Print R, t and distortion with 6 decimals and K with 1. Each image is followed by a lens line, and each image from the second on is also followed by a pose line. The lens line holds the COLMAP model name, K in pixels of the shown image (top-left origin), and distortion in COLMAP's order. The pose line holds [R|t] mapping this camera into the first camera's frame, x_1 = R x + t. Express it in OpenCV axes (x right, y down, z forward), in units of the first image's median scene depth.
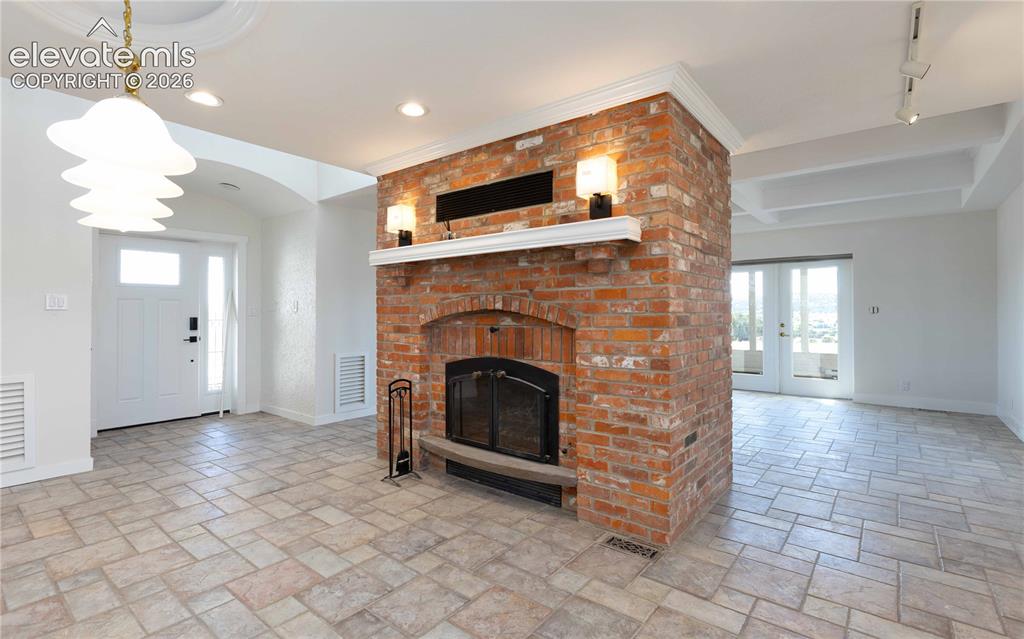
lens RADIAL K [[459.7, 0, 488.0], [0, 459.7, 311.4], [0, 0, 1]] dist [0.005589, -0.003304]
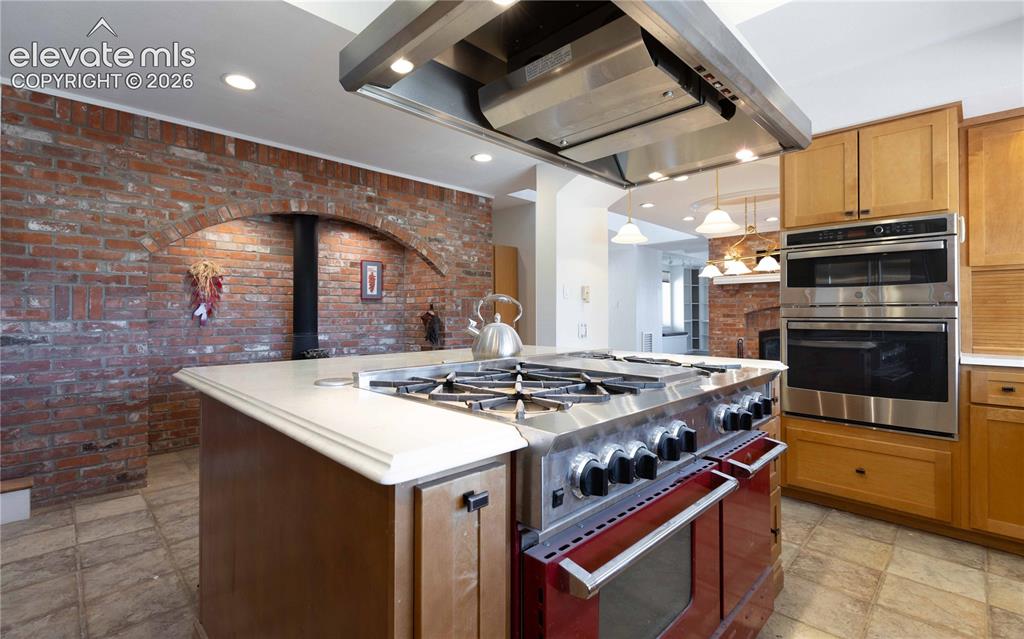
lens RADIAL K [[459.7, 0, 497.6], [0, 459.7, 306.7], [0, 0, 1]] dist [0.005589, -0.003304]
pose [[0.992235, 0.000168, -0.124378, -1.209713], [-0.001410, 0.999950, -0.009896, 0.027376], [0.124370, 0.009995, 0.992186, -1.438571]]
